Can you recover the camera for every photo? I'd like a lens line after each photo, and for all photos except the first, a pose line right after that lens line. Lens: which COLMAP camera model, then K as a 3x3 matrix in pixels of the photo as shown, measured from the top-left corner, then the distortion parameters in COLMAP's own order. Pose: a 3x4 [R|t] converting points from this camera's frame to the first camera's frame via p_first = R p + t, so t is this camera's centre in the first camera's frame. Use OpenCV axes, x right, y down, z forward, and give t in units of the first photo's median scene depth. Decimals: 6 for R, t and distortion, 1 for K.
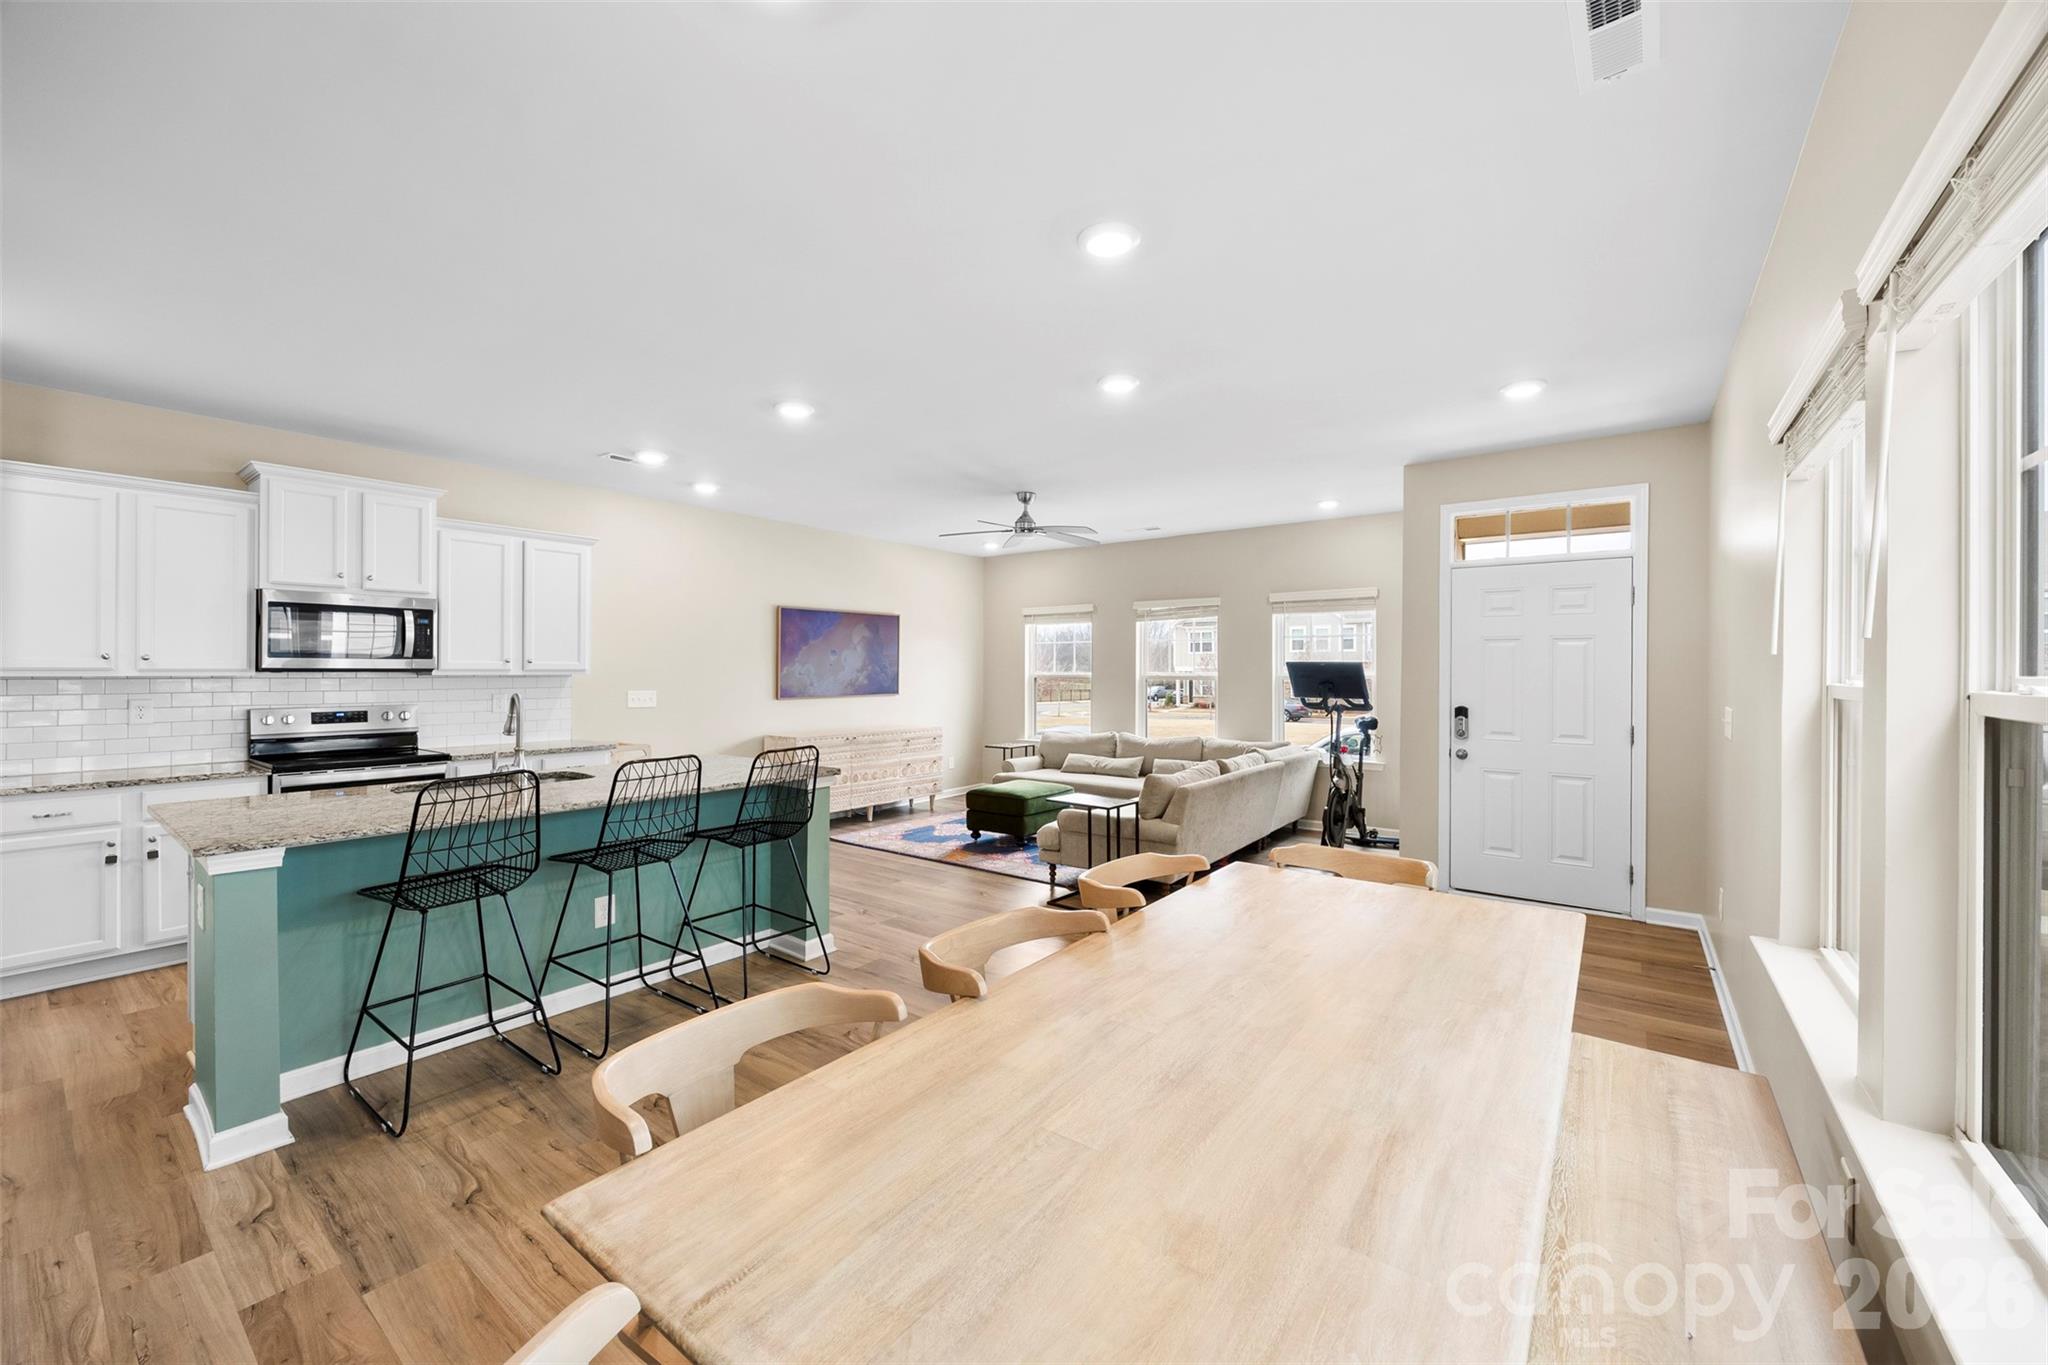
lens RADIAL K [[795.0, 0, 1024.9], [0, 795.0, 672.1], [0, 0, 1]] dist [-0.001582, -0.000408]
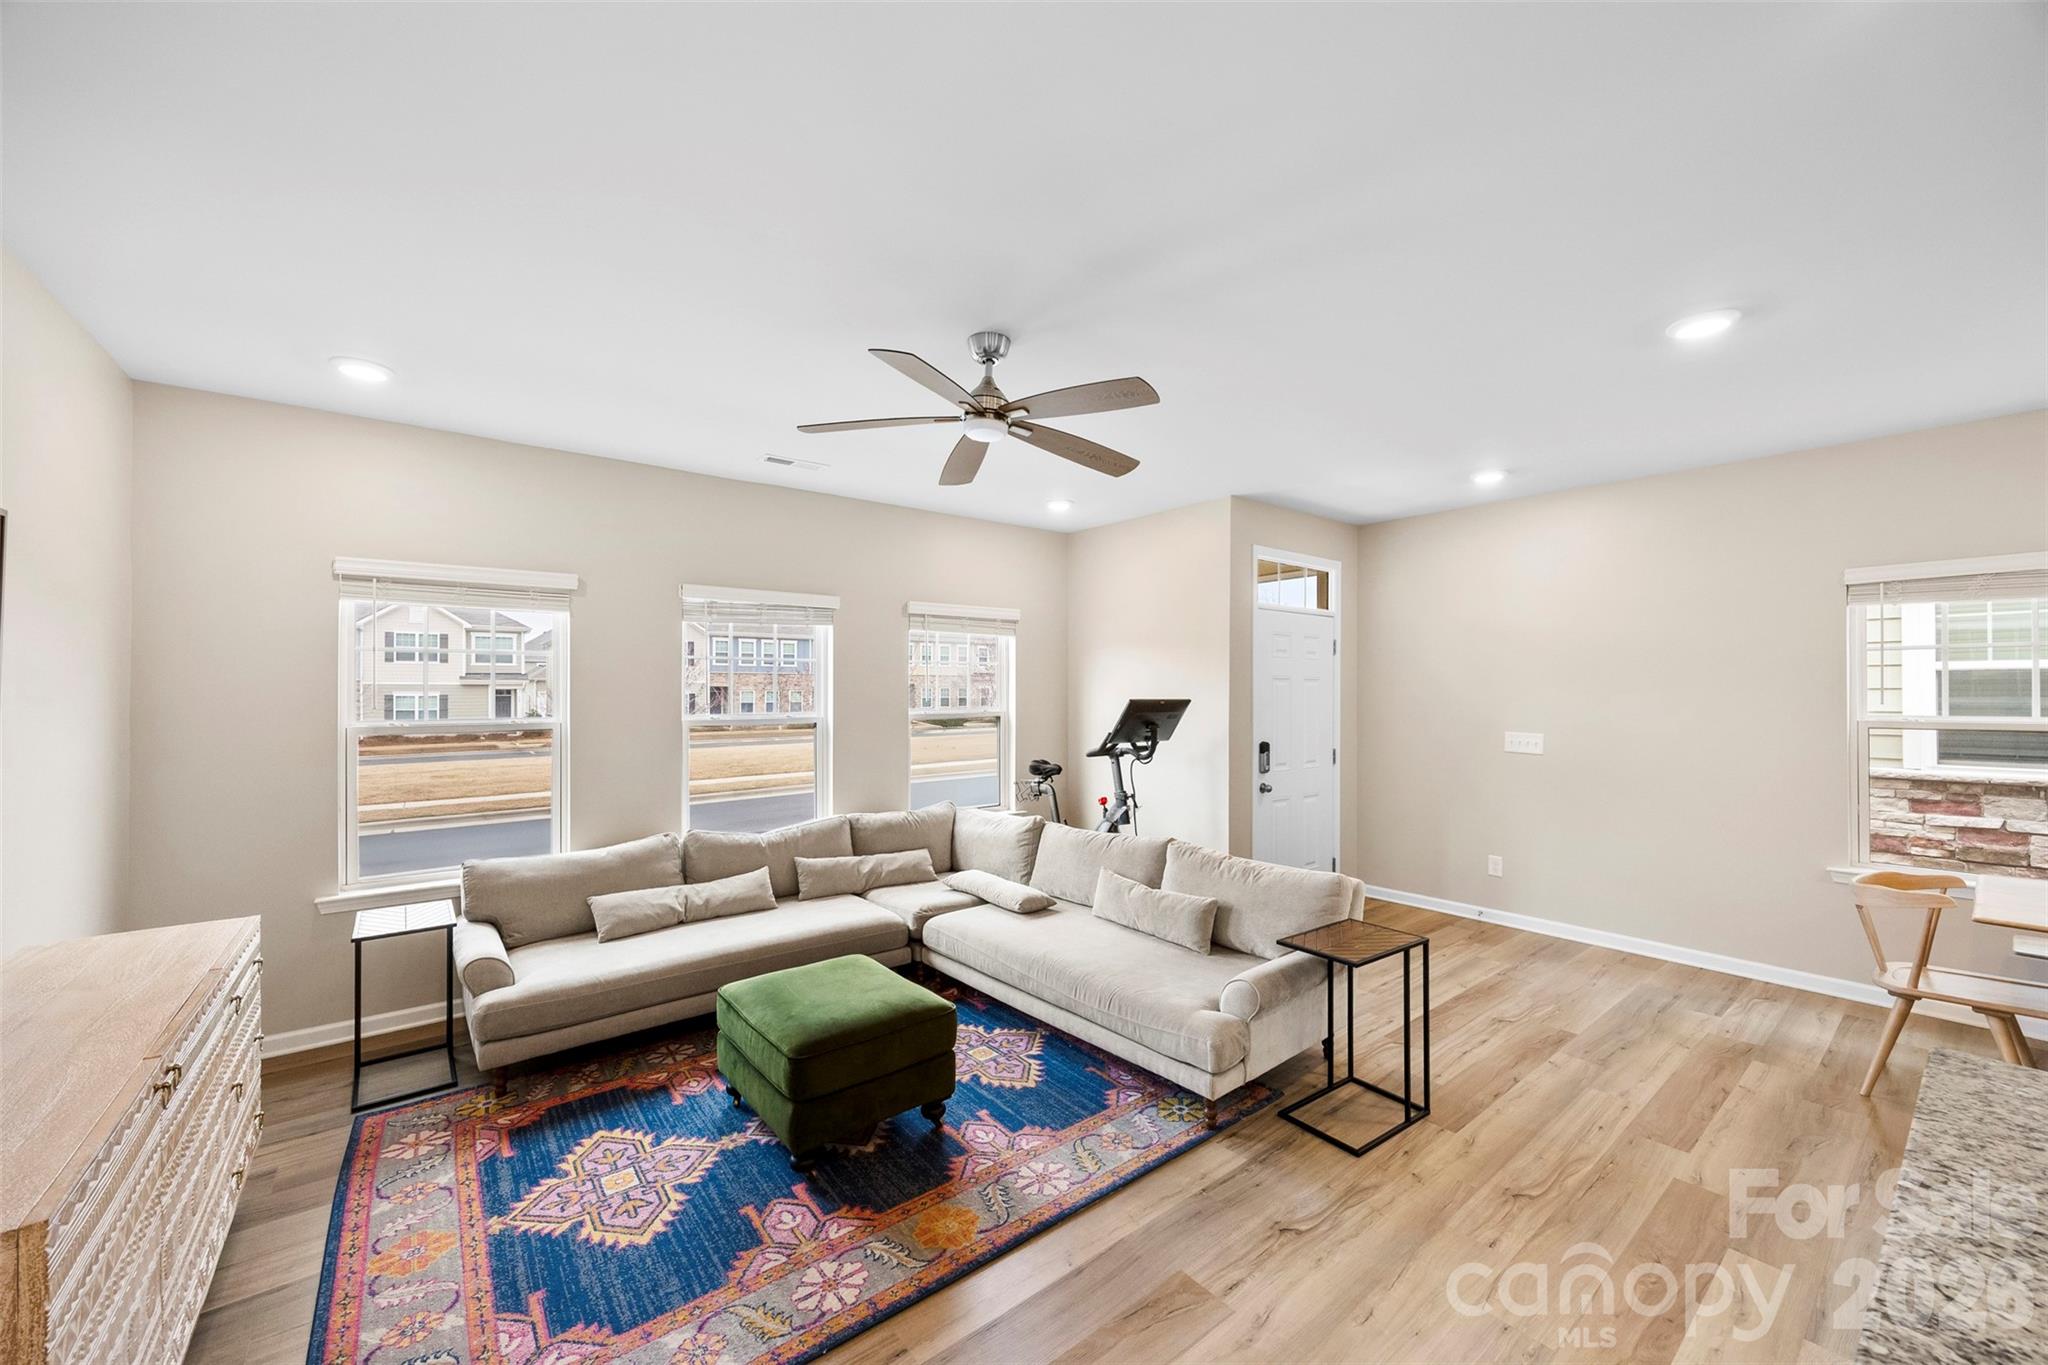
lens RADIAL K [[786.7, 0, 1036.7], [0, 786.7, 688.8], [0, 0, 1]] dist [-0.000662, -0.000265]
pose [[0.239243, -0.000283, 0.970960, -0.542040], [0.003450, 0.999994, -0.000558, -0.028495], [-0.970954, 0.003483, 0.239242, 1.077060]]
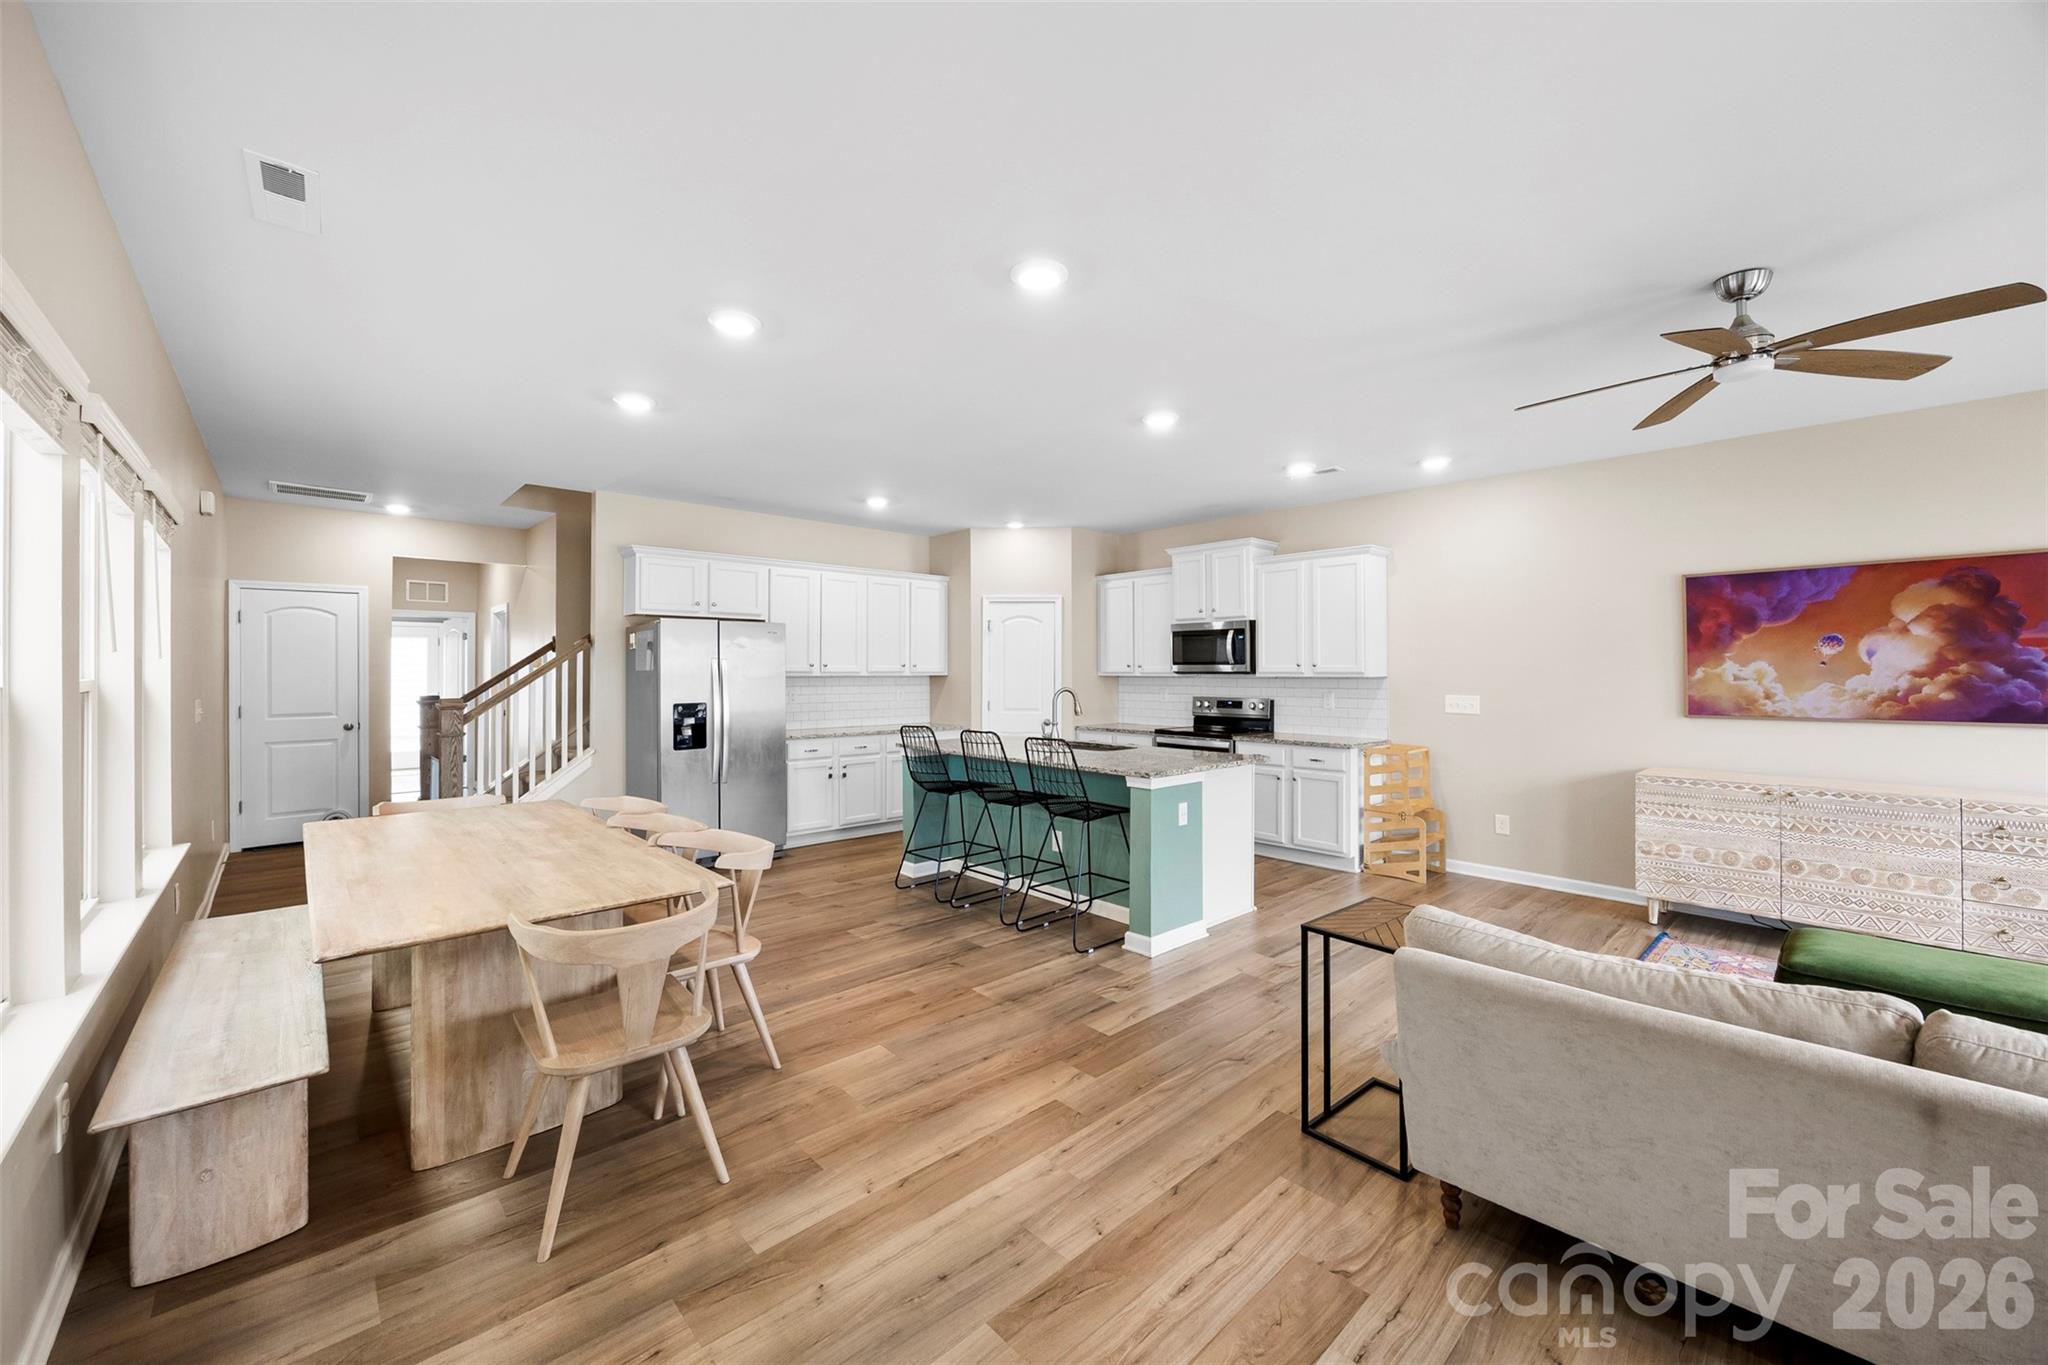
lens RADIAL K [[788.8, 0, 1027.4], [0, 788.8, 665.0], [0, 0, 1]] dist [-0.000347, -0.000530]
pose [[-0.171707, -0.010225, -0.985095, 0.629154], [-0.002195, 0.999948, -0.009997, -0.001334], [0.985146, 0.000446, -0.171720, 0.846517]]
